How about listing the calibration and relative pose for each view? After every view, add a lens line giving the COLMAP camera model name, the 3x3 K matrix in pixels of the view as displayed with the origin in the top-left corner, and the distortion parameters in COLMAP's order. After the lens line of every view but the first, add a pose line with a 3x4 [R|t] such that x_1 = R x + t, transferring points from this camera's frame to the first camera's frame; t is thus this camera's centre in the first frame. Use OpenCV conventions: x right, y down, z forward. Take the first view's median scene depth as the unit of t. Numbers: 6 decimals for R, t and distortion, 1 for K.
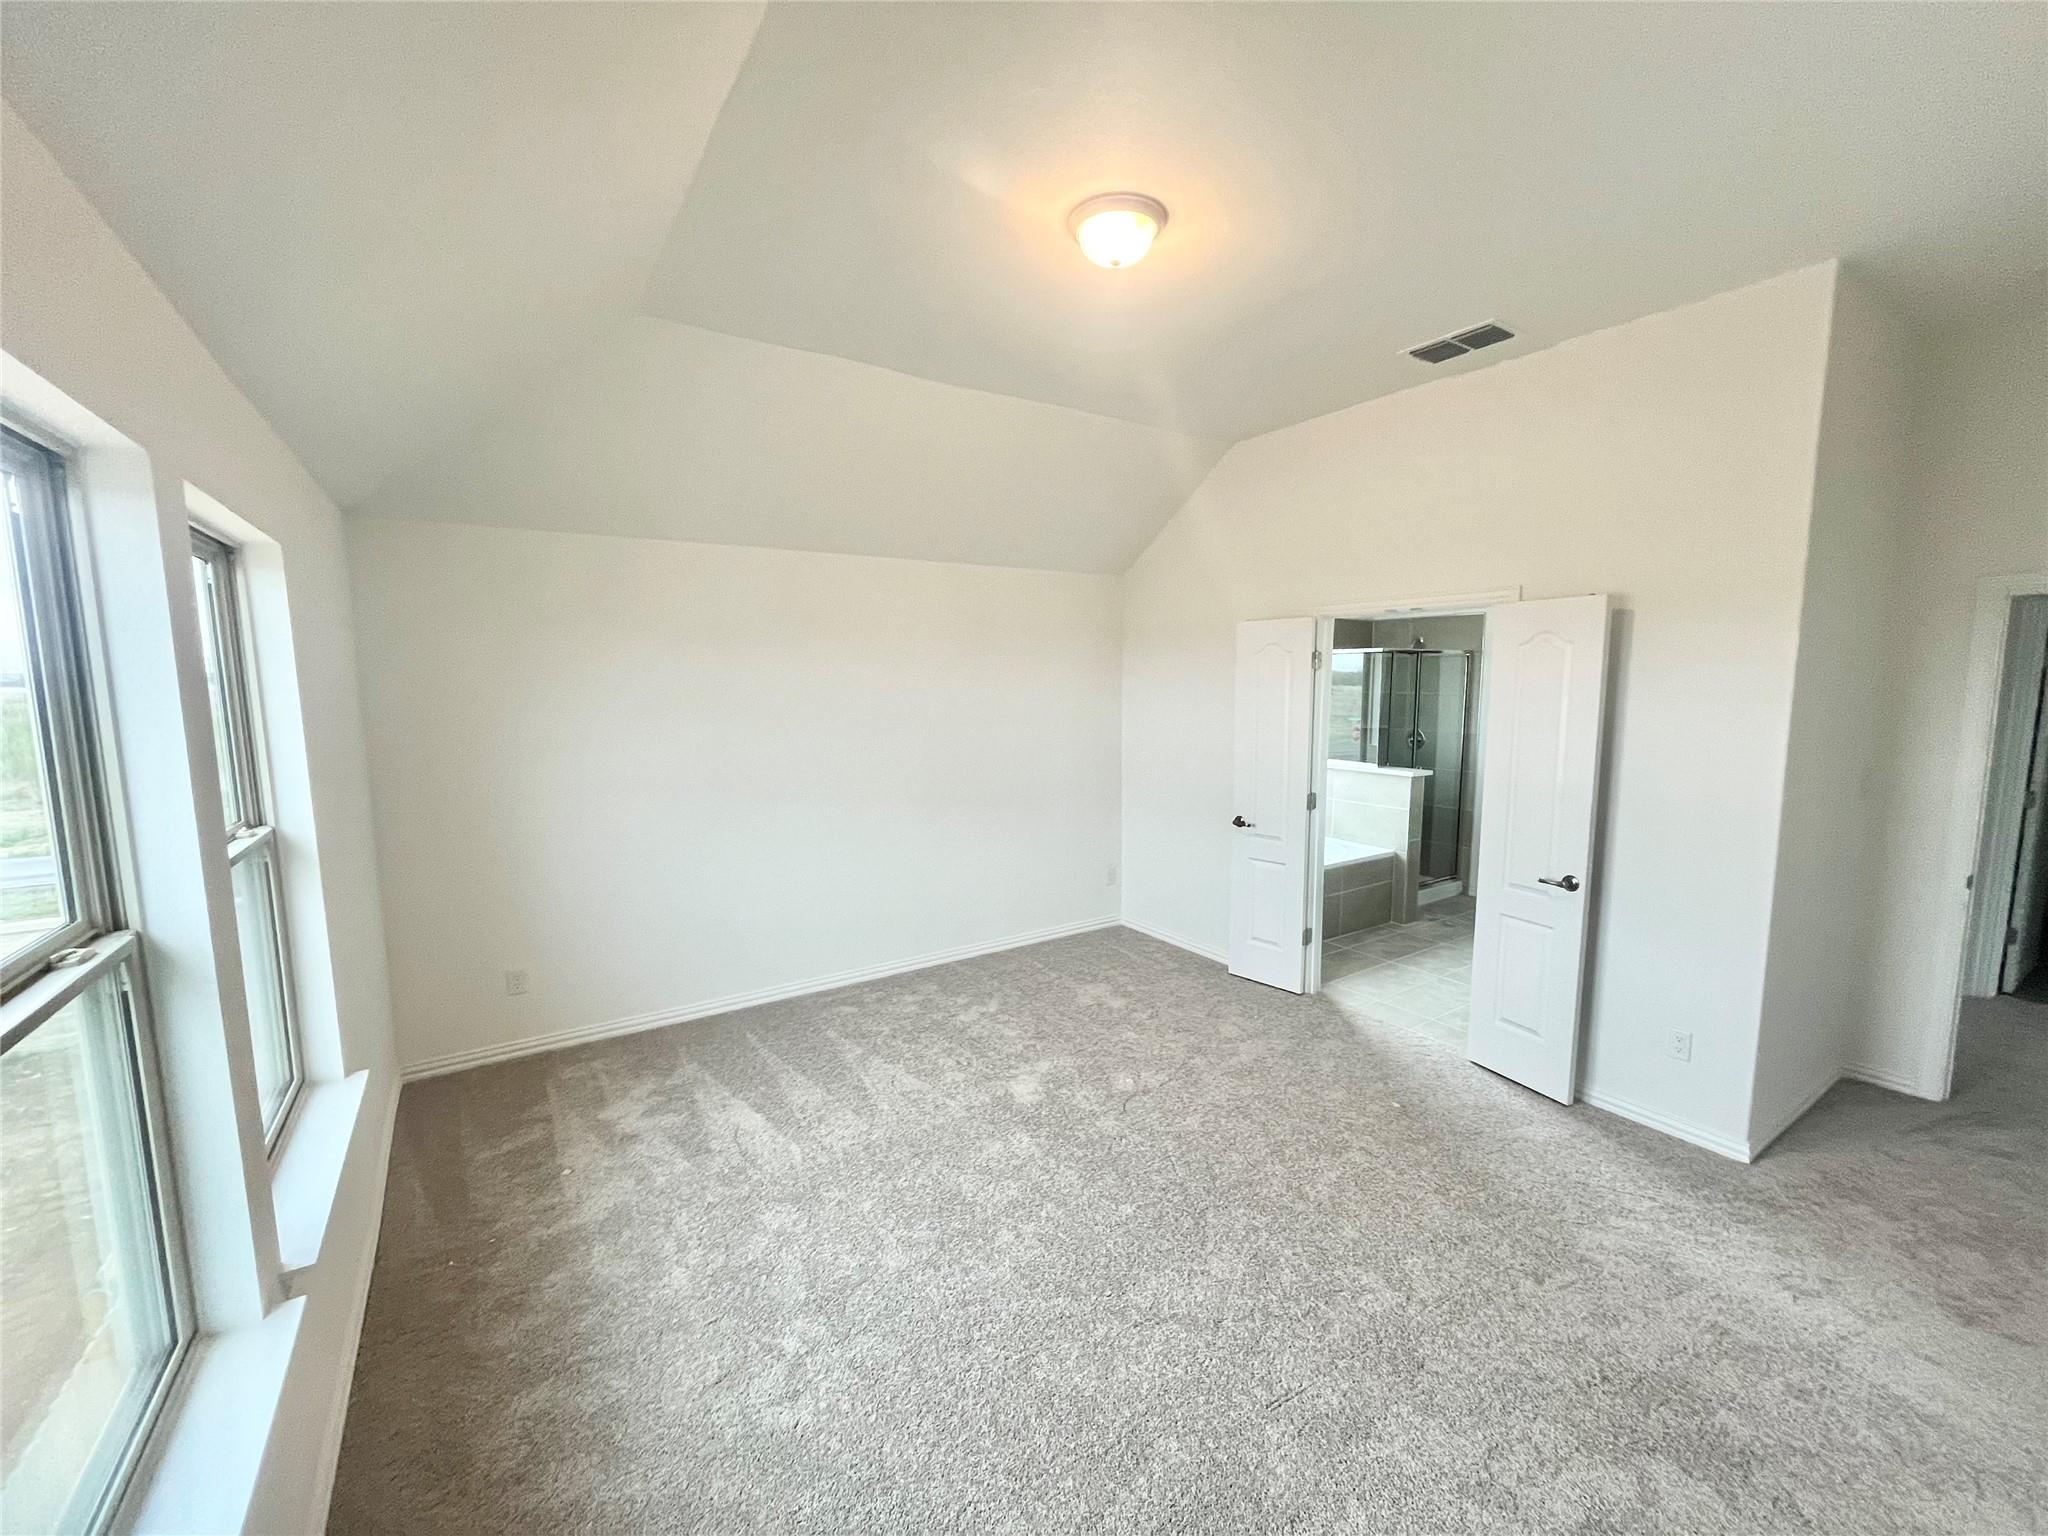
lens RADIAL K [[824.6, 0, 1026.2], [0, 824.6, 778.1], [0, 0, 1]] dist [-0.001965, -0.000089]
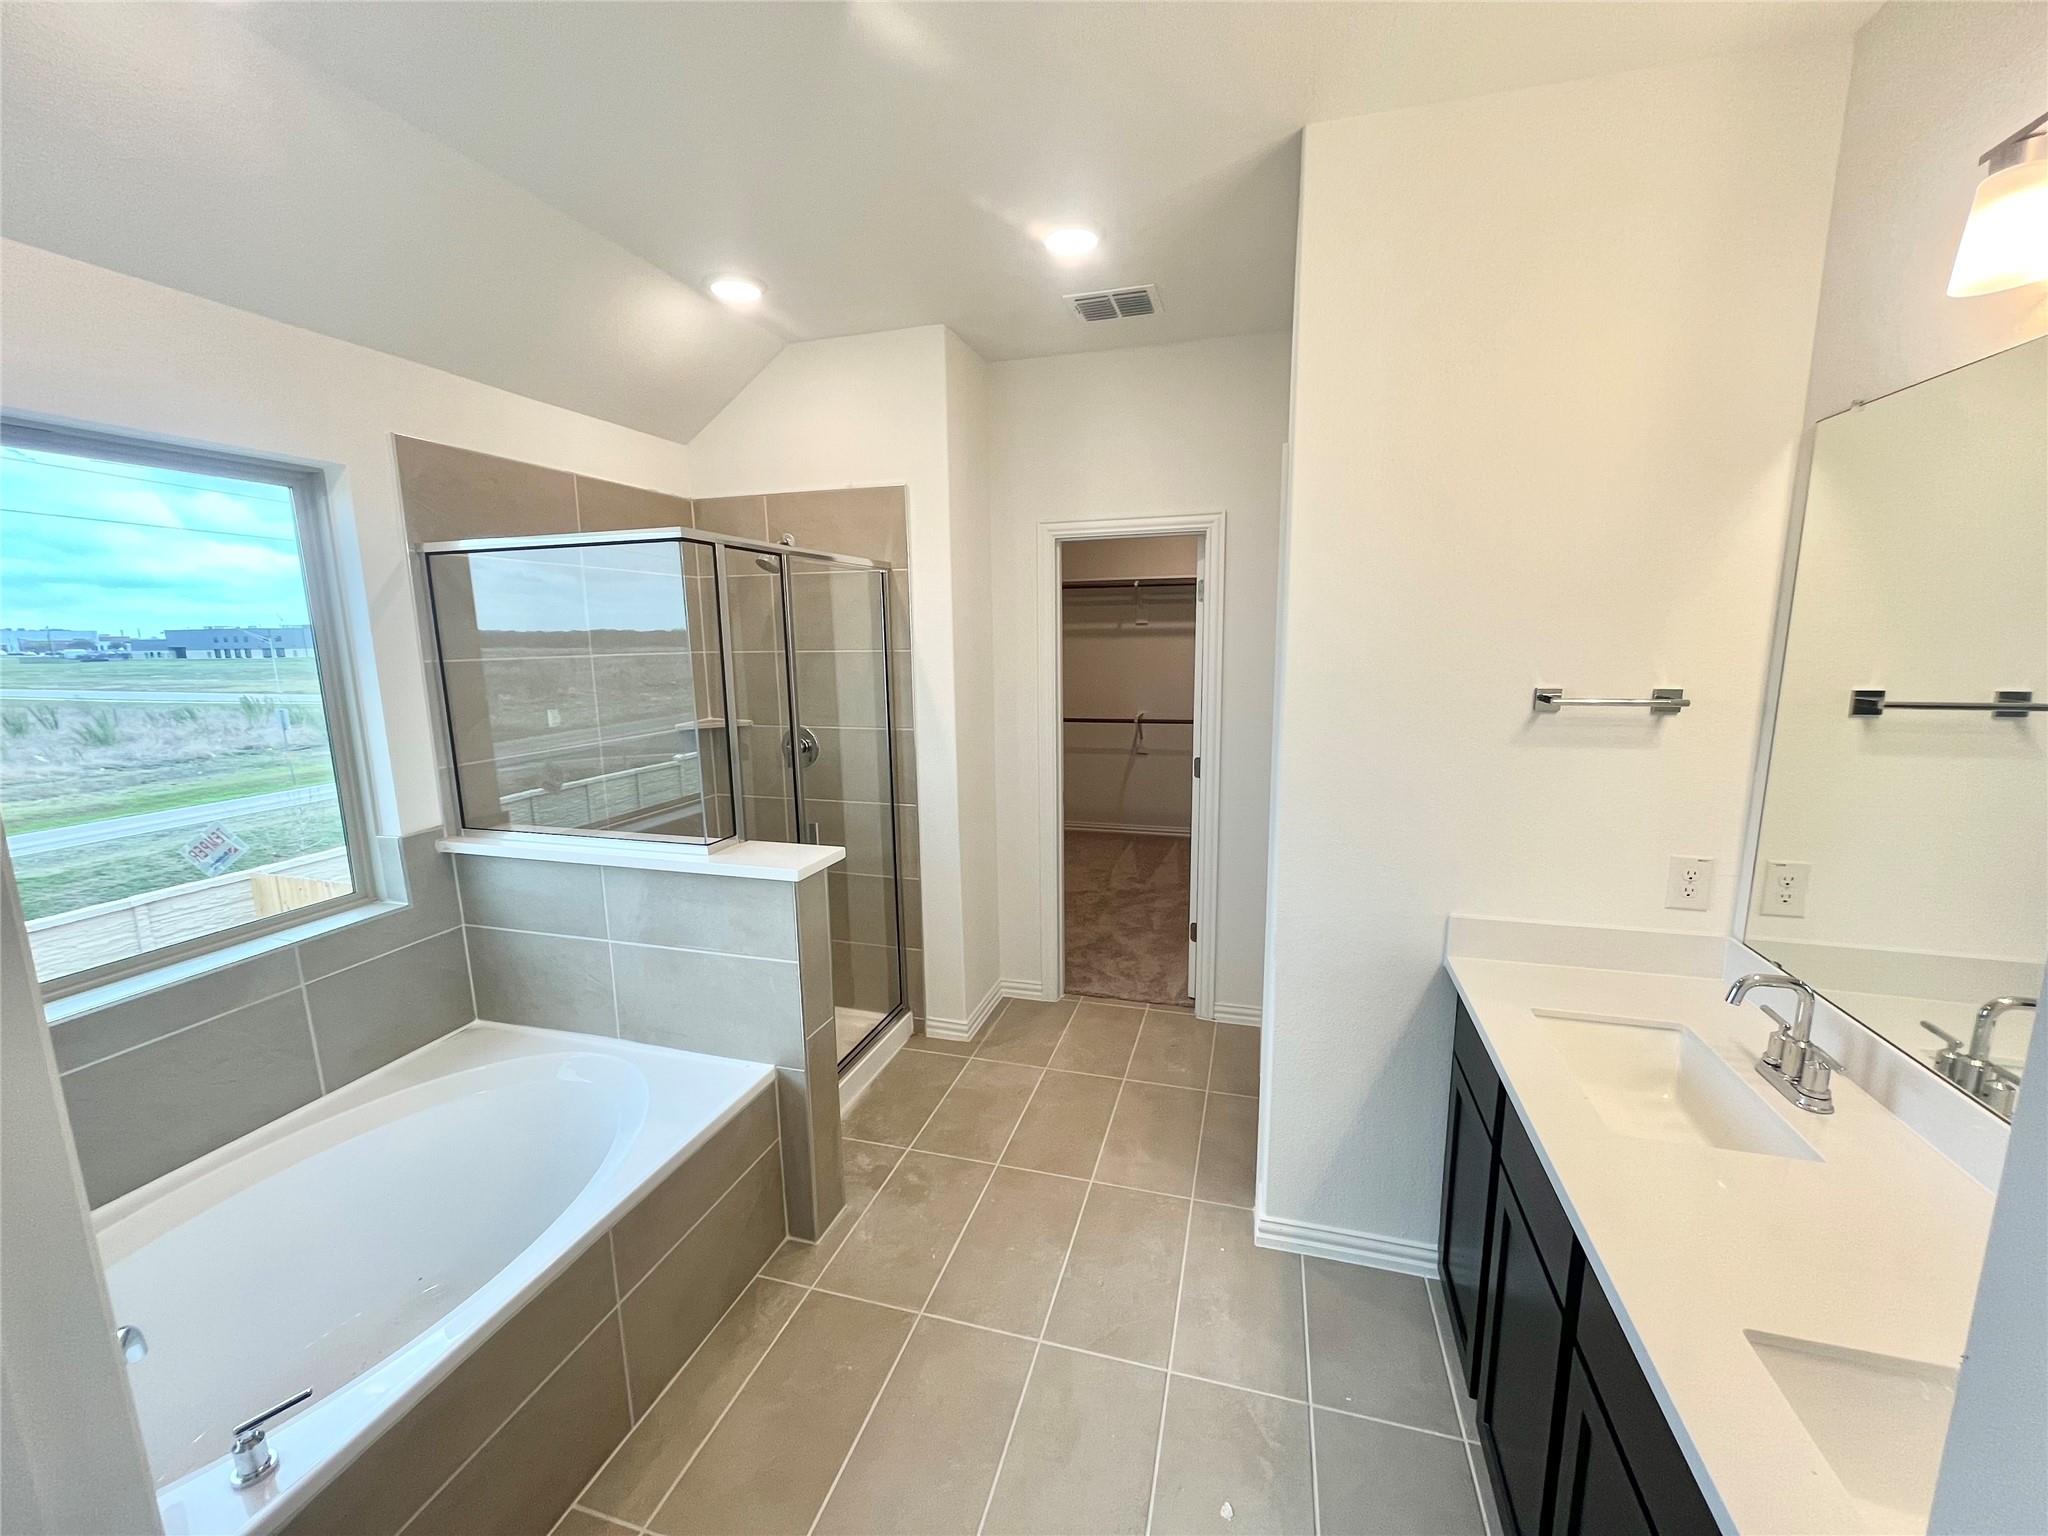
lens RADIAL K [[824.6, 0, 1026.2], [0, 824.6, 778.1], [0, 0, 1]] dist [-0.001965, -0.000089]
pose [[0.762627, -0.113901, 0.636731, 0.288551], [0.085417, 0.993487, 0.075412, -0.059887], [-0.641174, -0.003124, 0.767390, 0.592843]]
